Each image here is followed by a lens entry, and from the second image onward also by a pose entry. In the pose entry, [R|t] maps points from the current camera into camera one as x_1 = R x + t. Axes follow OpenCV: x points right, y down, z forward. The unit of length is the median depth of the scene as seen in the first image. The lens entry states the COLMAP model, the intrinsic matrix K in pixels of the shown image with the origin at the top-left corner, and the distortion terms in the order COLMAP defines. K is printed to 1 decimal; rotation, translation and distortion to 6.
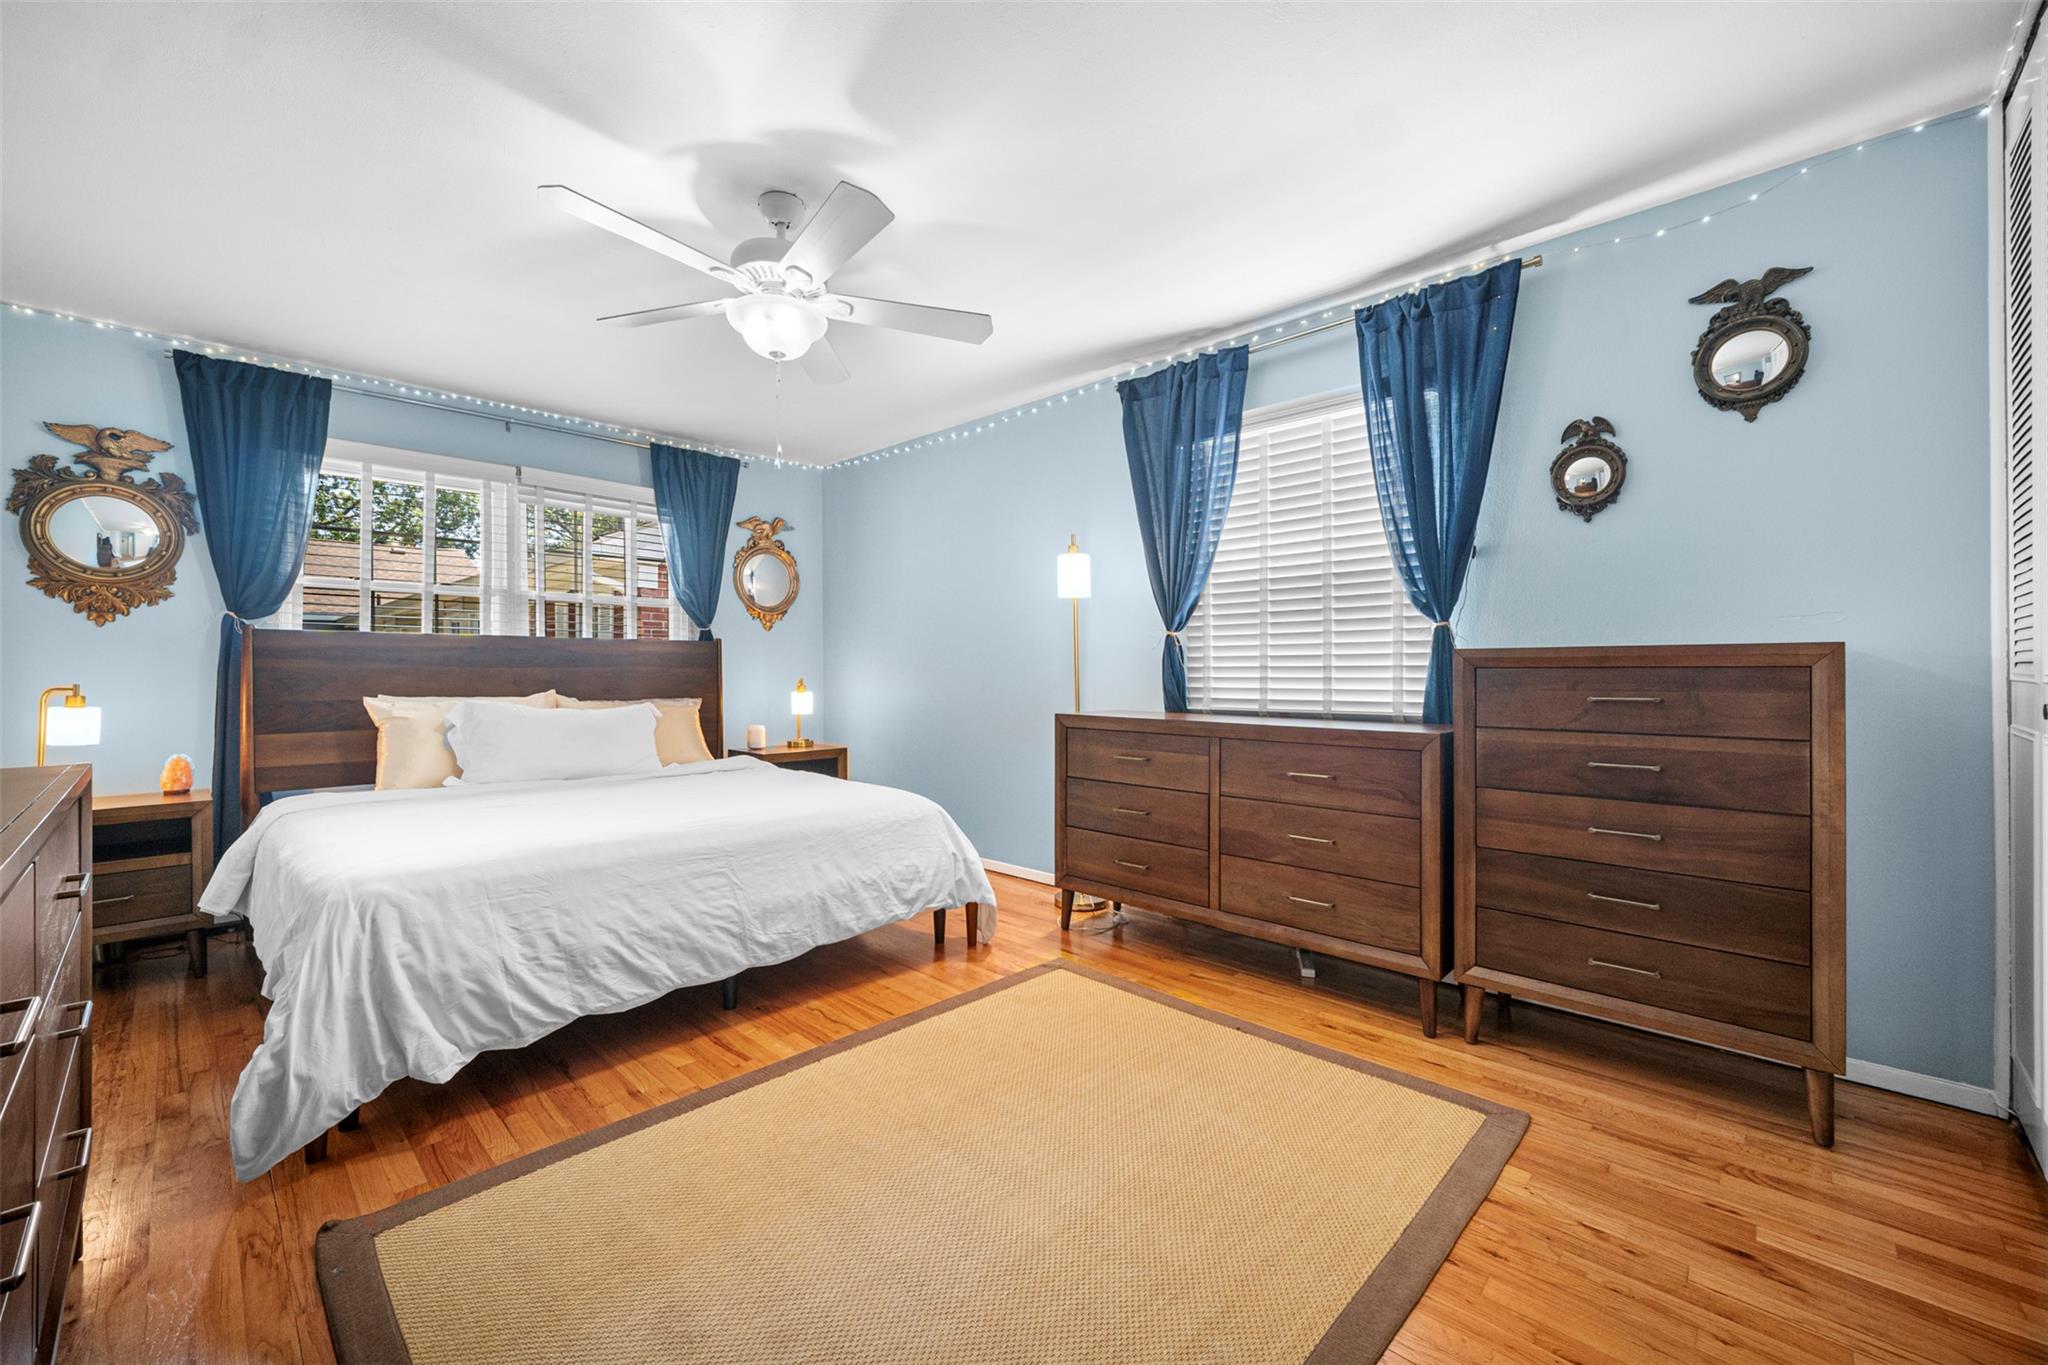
lens RADIAL K [[813.9, 0, 1027.3], [0, 813.9, 681.7], [0, 0, 1]] dist [-0.000916, -0.000032]
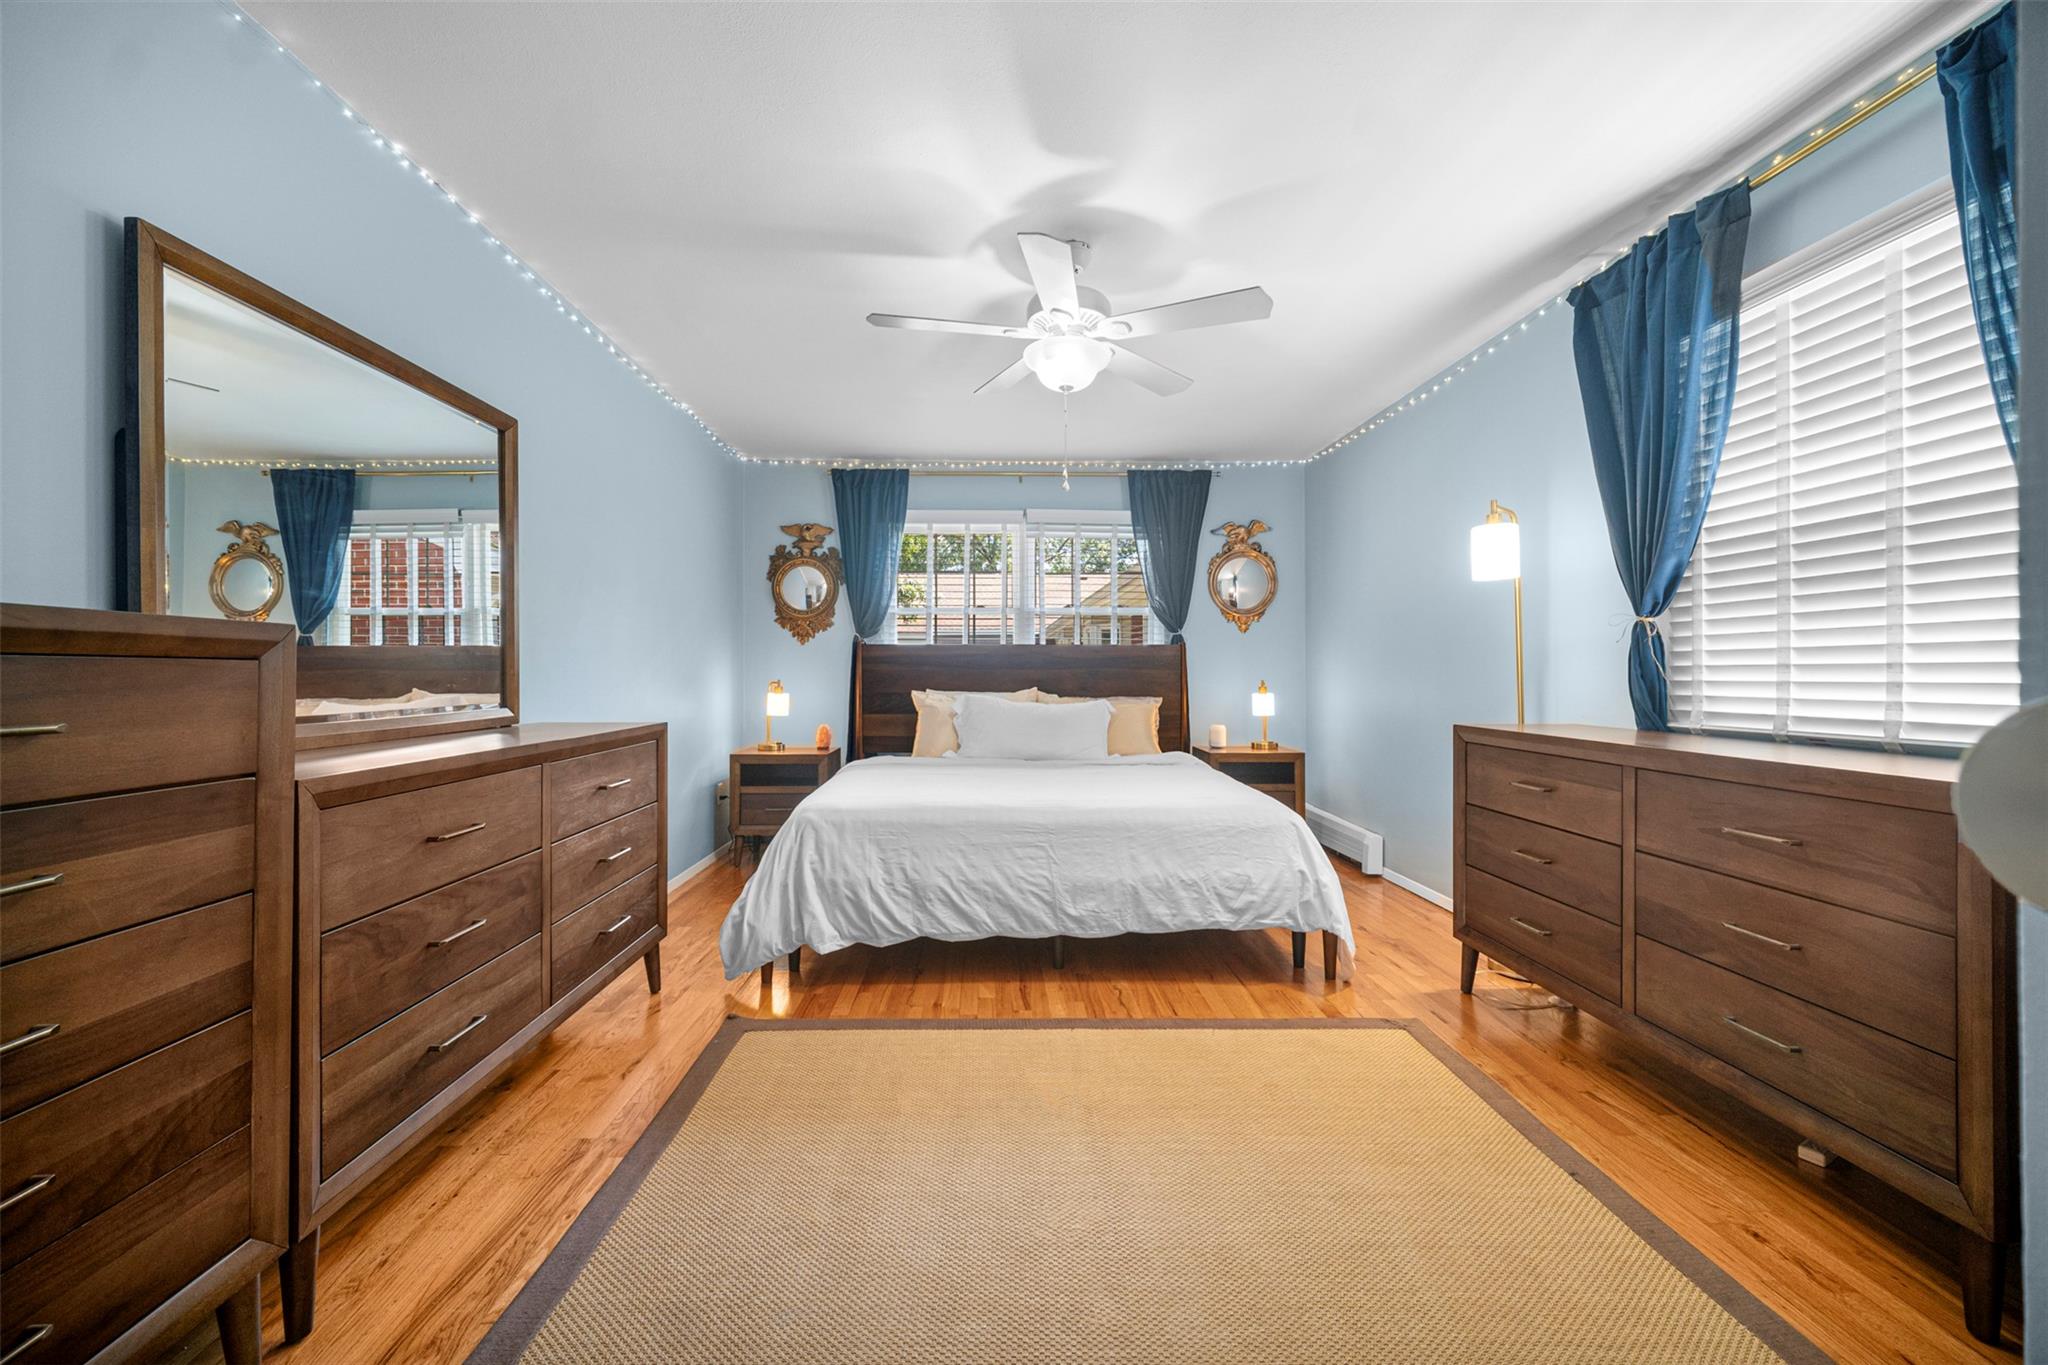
lens RADIAL K [[813.9, 0, 992.0], [0, 813.9, 679.2], [0, 0, 1]] dist [-0.000916, -0.000032]
pose [[0.709809, 0.006380, -0.704365, 0.304022], [-0.010810, 0.999940, -0.001837, 0.000559], [0.704311, 0.008918, 0.709836, 0.103089]]
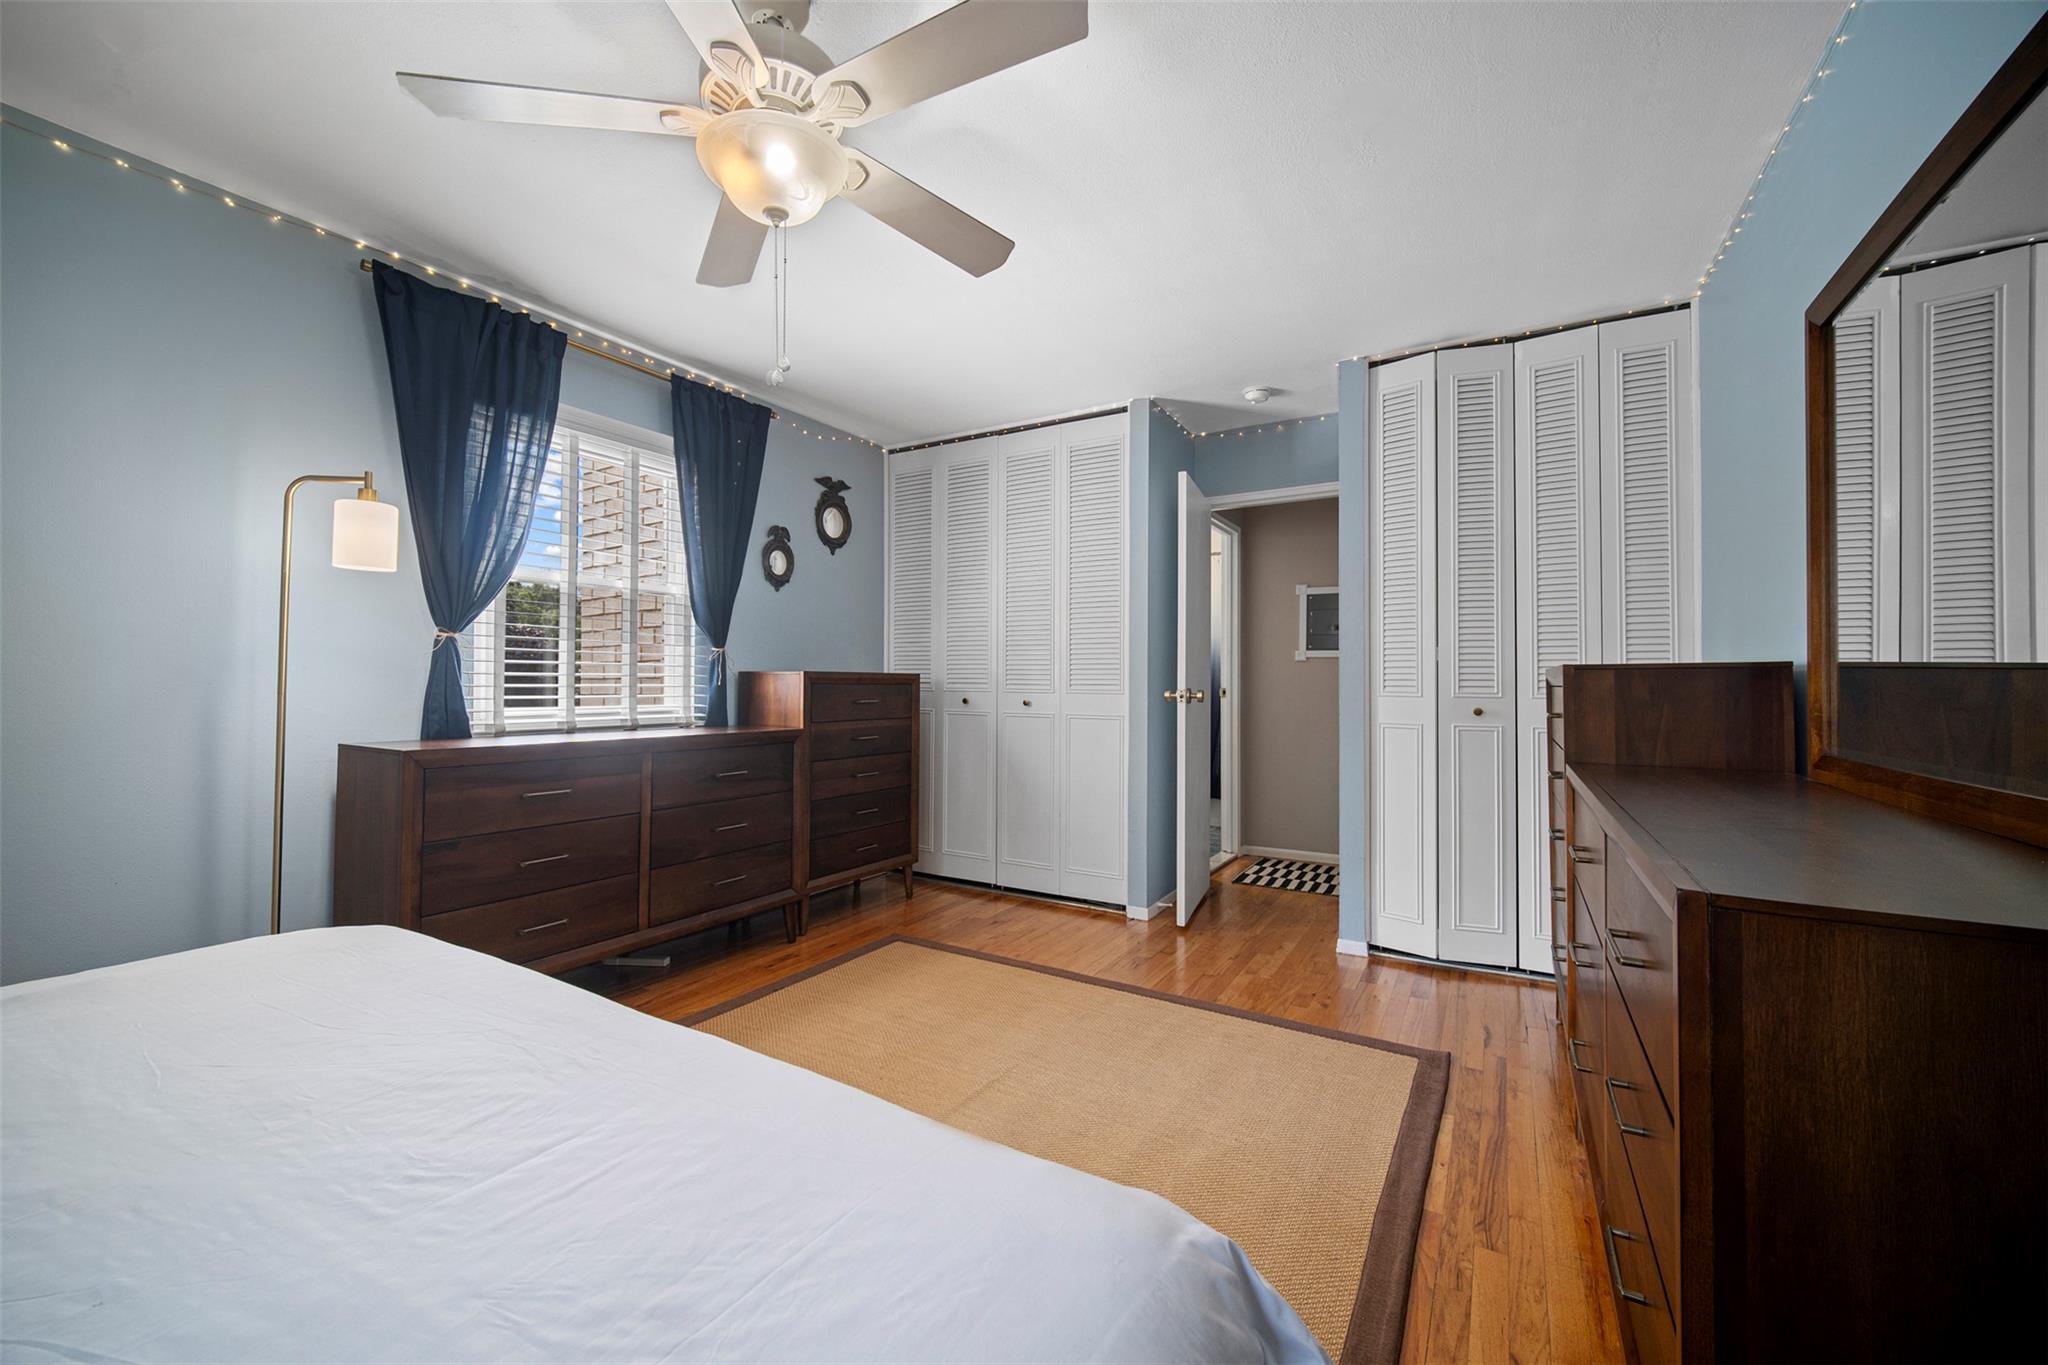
lens RADIAL K [[813.9, 0, 1001.9], [0, 813.9, 669.7], [0, 0, 1]] dist [-0.000916, -0.000032]
pose [[-0.195527, 0.016340, 0.980562, -0.748718], [0.010955, 0.999835, -0.014477, -0.012720], [-0.980637, 0.007911, -0.195674, 0.699842]]
